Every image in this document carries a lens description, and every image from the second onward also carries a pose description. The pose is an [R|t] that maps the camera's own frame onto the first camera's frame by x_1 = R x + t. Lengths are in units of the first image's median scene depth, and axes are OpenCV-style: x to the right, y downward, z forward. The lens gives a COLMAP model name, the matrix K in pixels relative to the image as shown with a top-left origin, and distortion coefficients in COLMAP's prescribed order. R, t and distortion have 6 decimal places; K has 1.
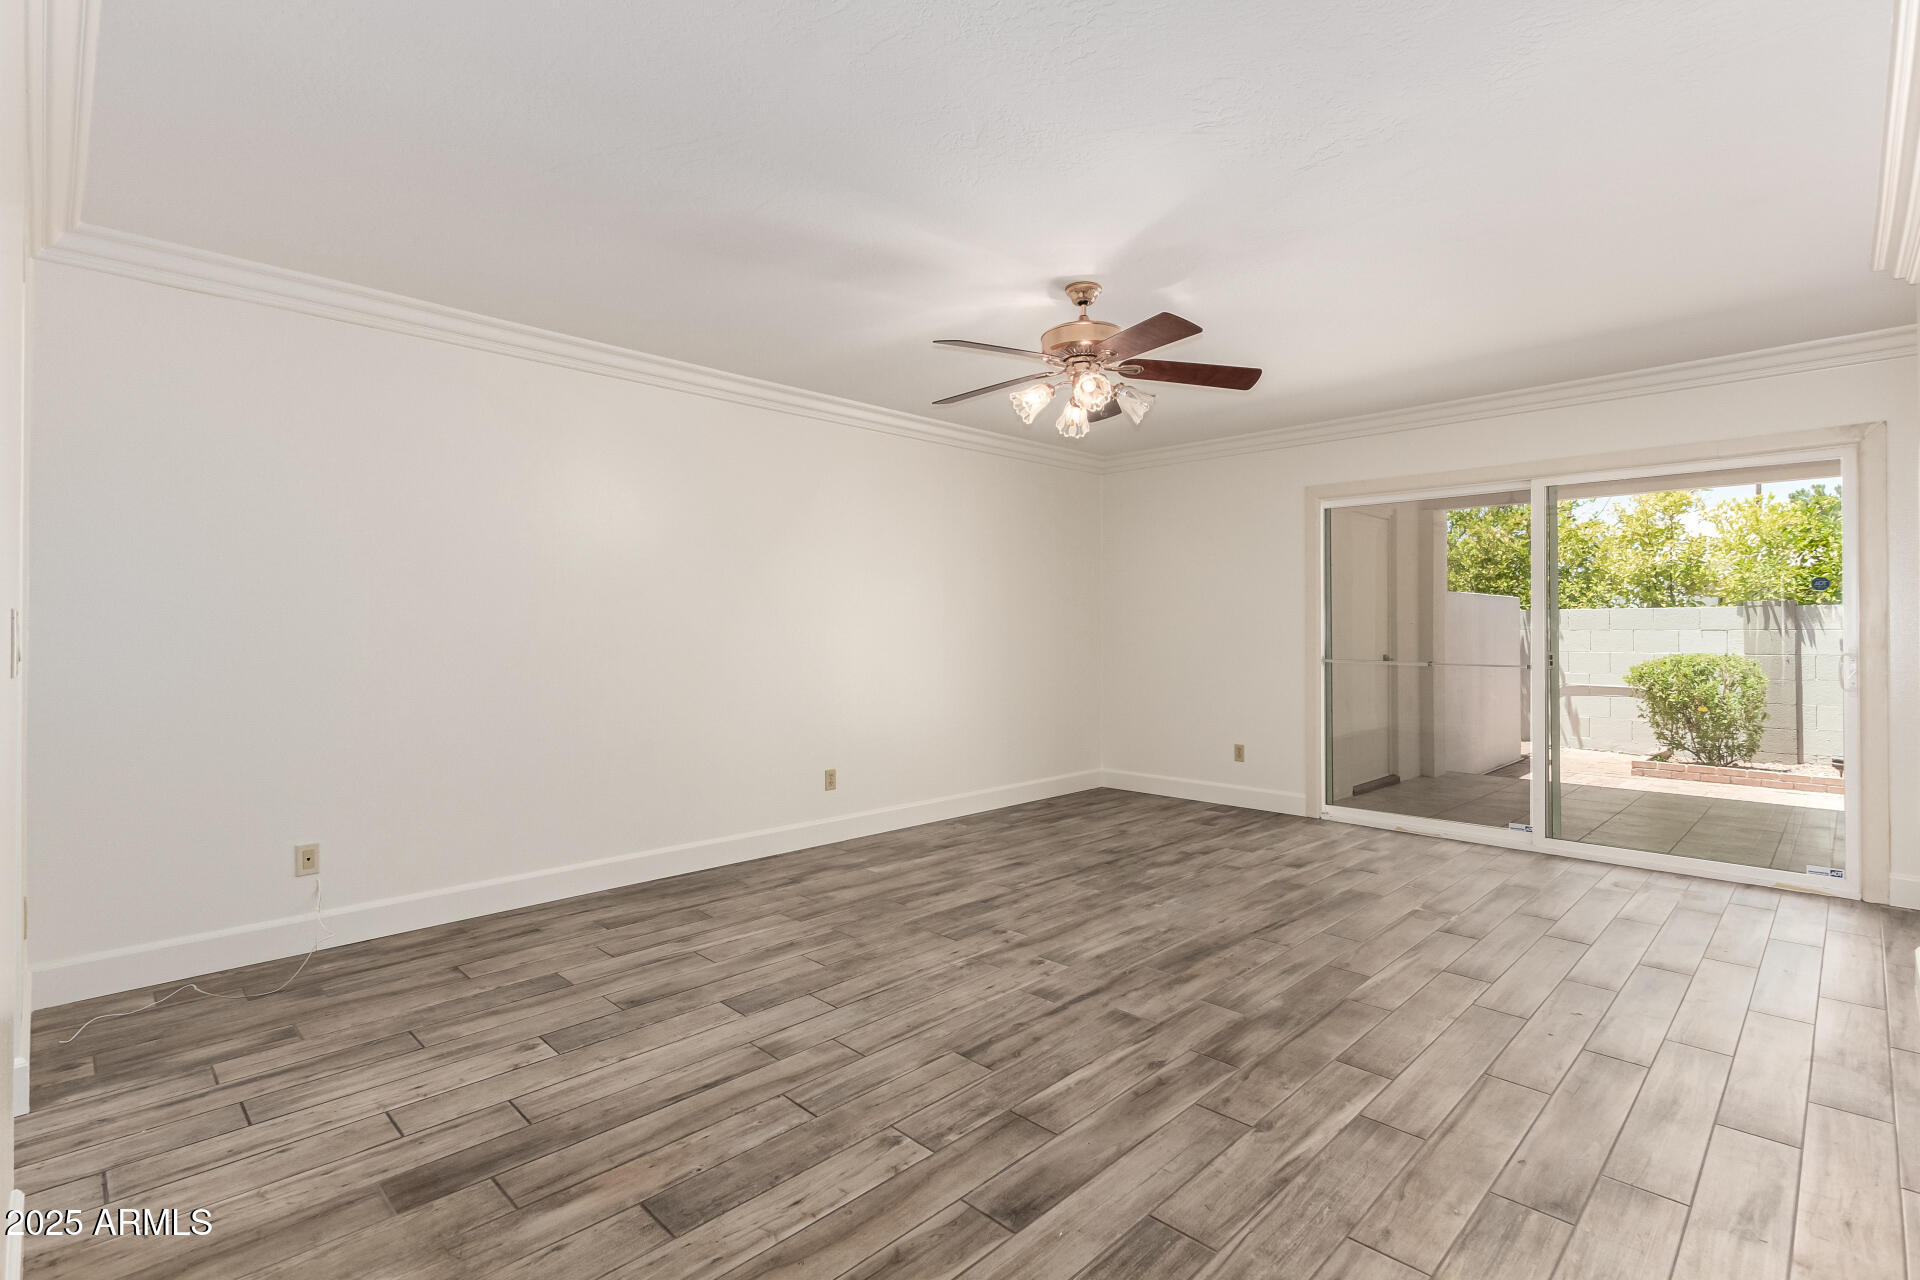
lens RADIAL K [[884.9, 0, 948.6], [0, 884.9, 625.3], [0, 0, 1]] dist [0.007619, -0.003688]
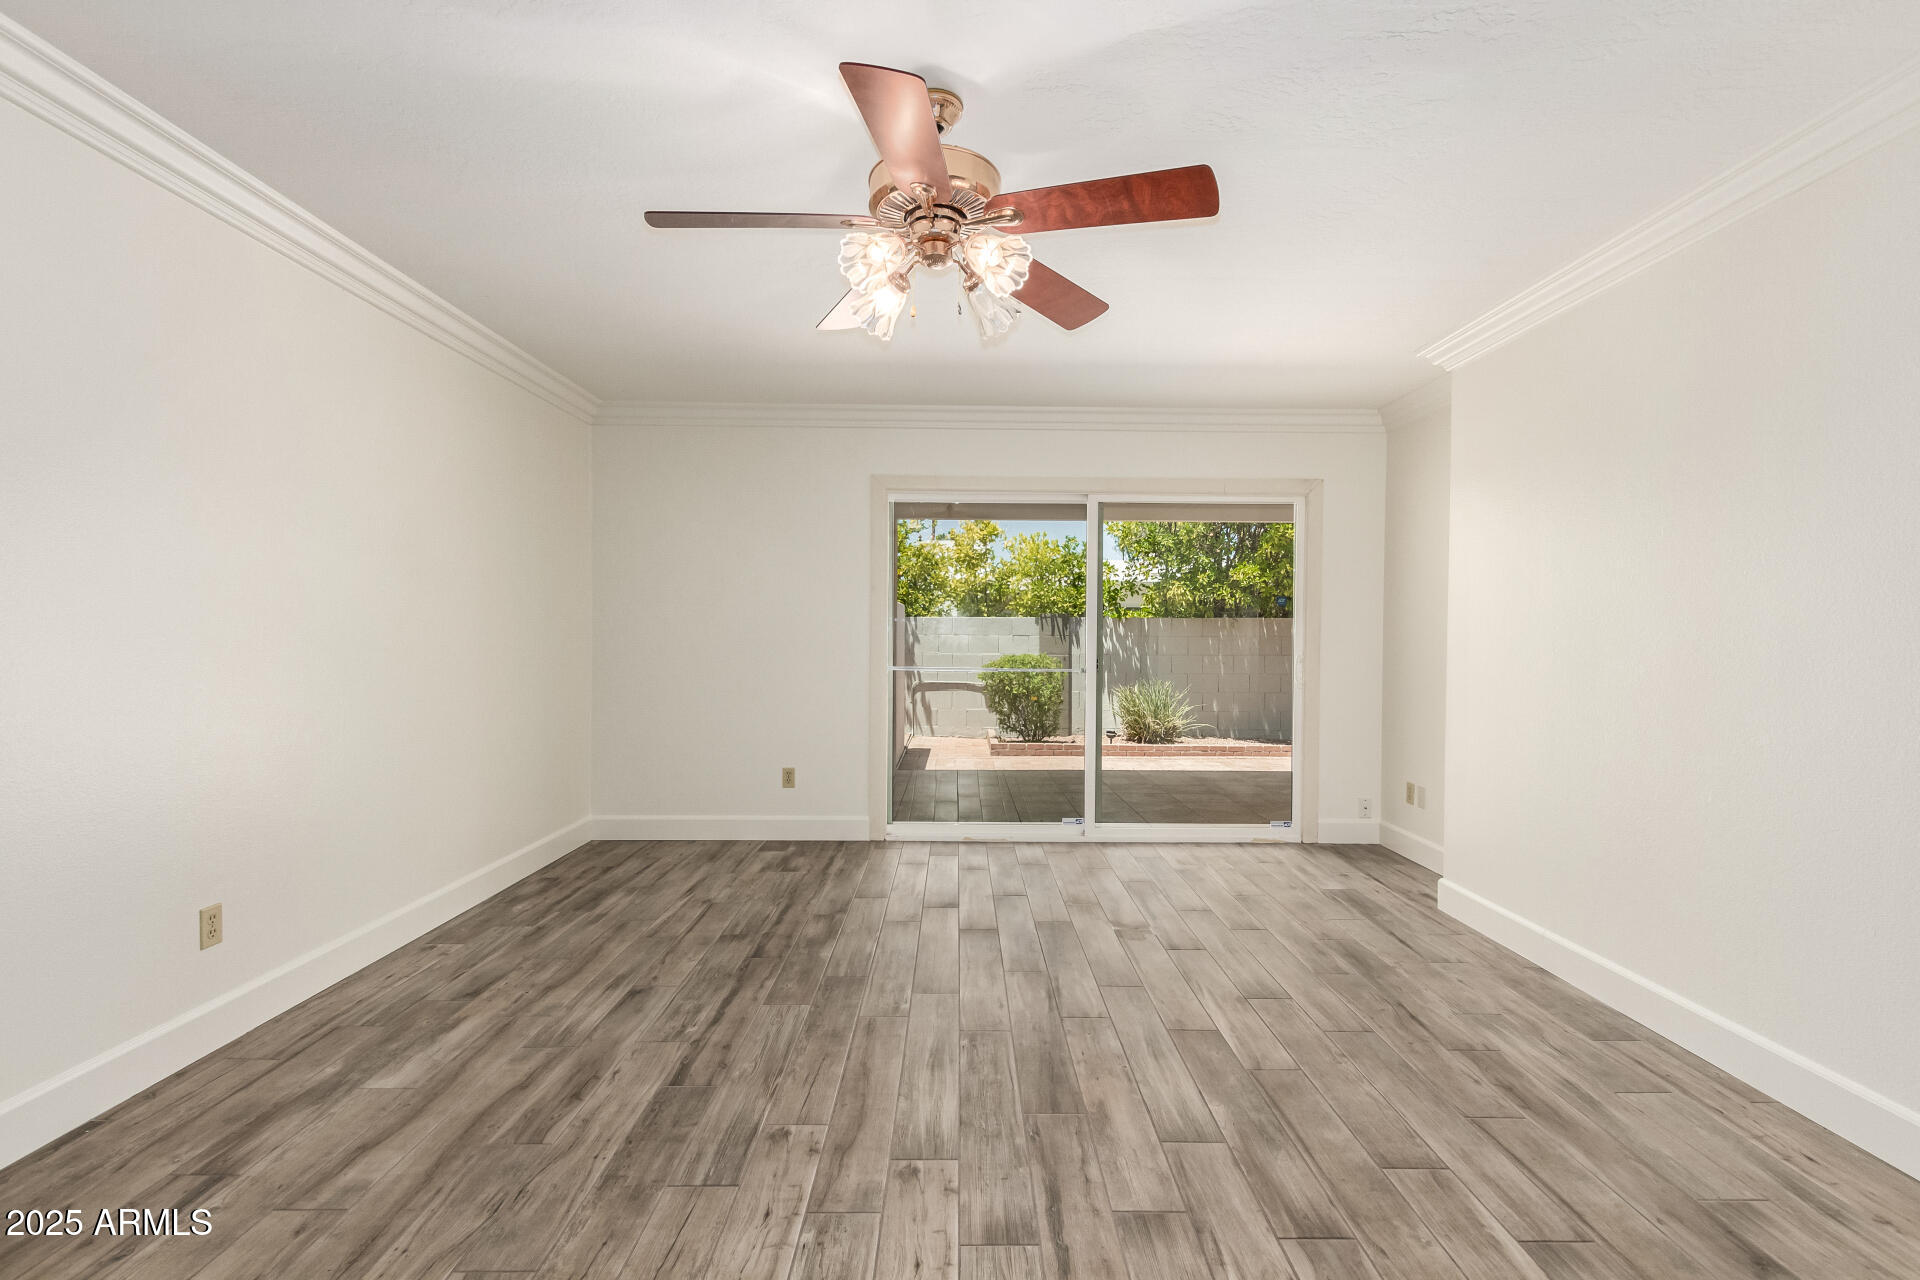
lens RADIAL K [[884.9, 0, 973.5], [0, 884.9, 635.2], [0, 0, 1]] dist [0.007619, -0.003688]
pose [[0.700860, 0.003444, 0.713291, -0.231214], [-0.008555, 0.999957, 0.003578, 0.003151], [-0.713248, -0.008610, 0.700859, 0.403670]]
